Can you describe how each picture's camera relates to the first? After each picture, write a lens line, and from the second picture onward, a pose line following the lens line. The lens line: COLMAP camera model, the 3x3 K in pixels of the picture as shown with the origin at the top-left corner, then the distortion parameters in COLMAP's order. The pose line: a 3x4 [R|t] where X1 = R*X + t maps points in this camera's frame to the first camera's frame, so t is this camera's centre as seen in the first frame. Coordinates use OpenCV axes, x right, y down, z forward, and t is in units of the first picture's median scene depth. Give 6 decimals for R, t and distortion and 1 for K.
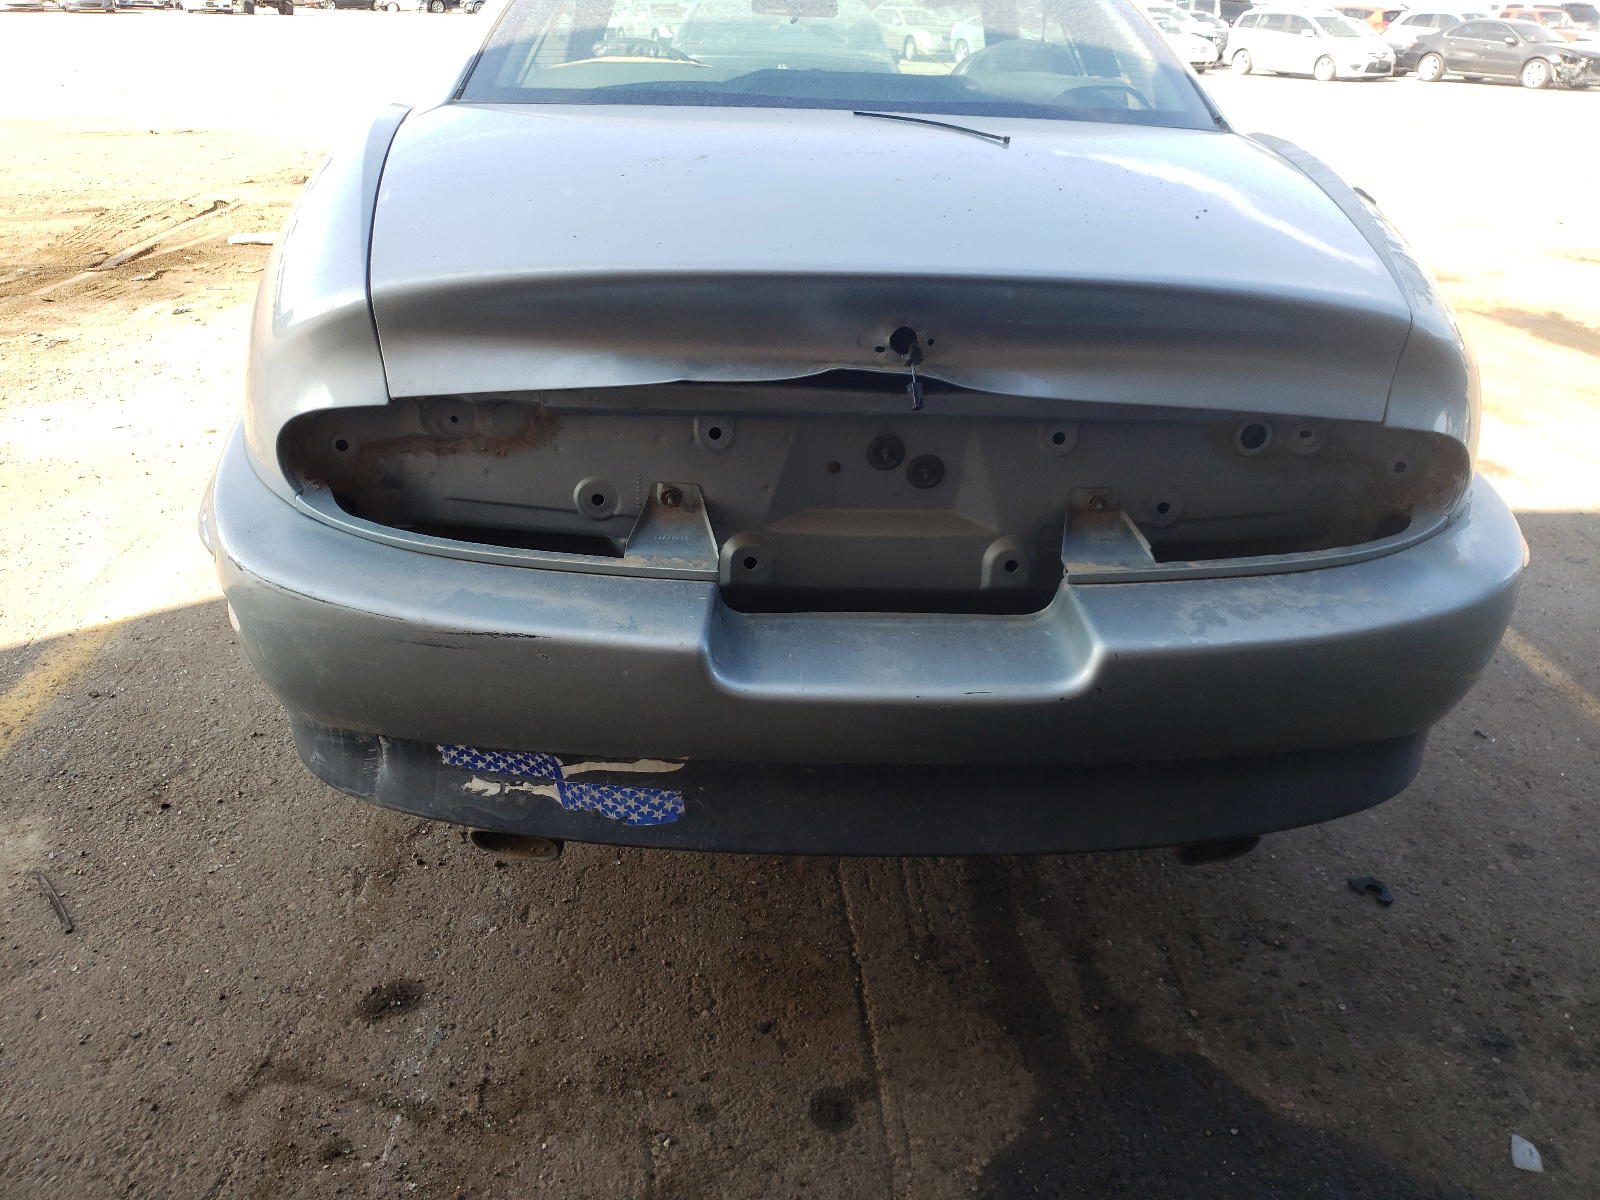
lens RADIAL K [[1351.4, 0, 800.0], [0, 1351.4, 600.0], [0, 0, 1]] dist [0.007155, -0.000485]
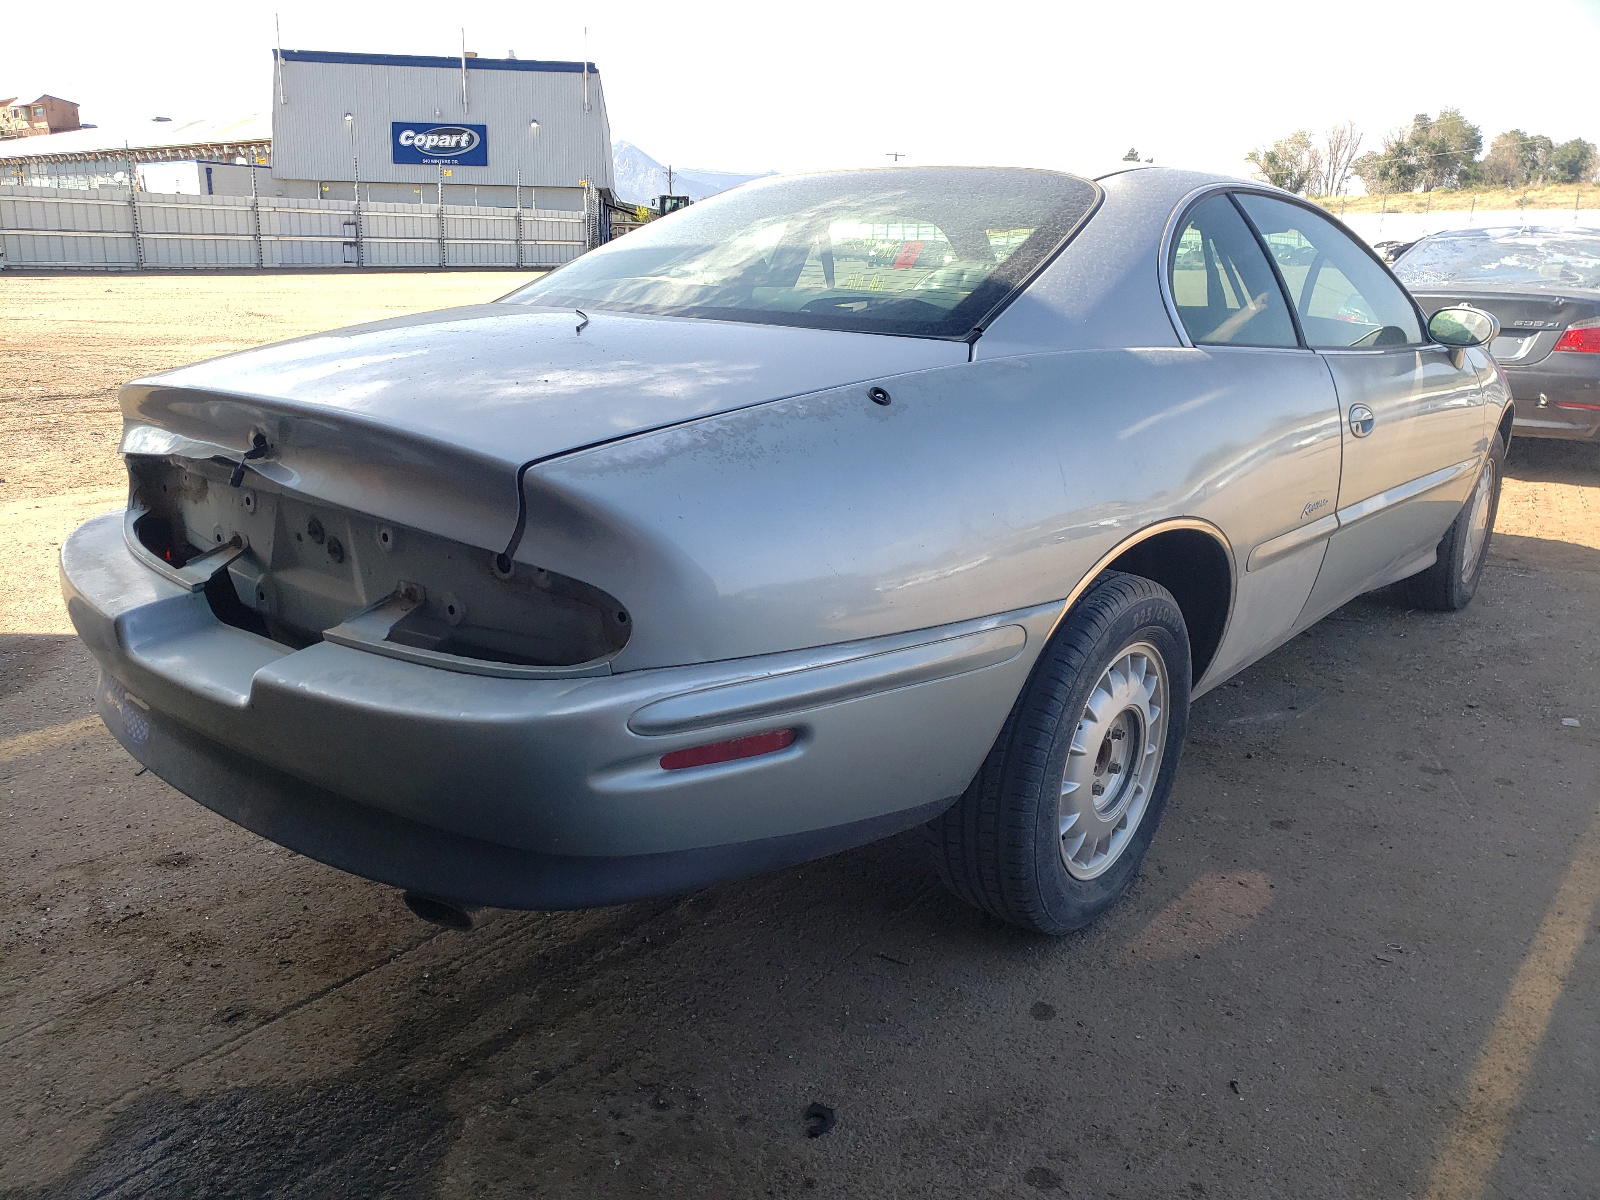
lens RADIAL K [[1351.4, 0, 800.0], [0, 1351.4, 600.0], [0, 0, 1]] dist [0.007155, -0.000485]
pose [[0.717796, 0.155260, -0.678721, 1.218585], [-0.279447, 0.957101, -0.076594, -0.064787], [0.637713, 0.244645, 0.730391, 0.275594]]
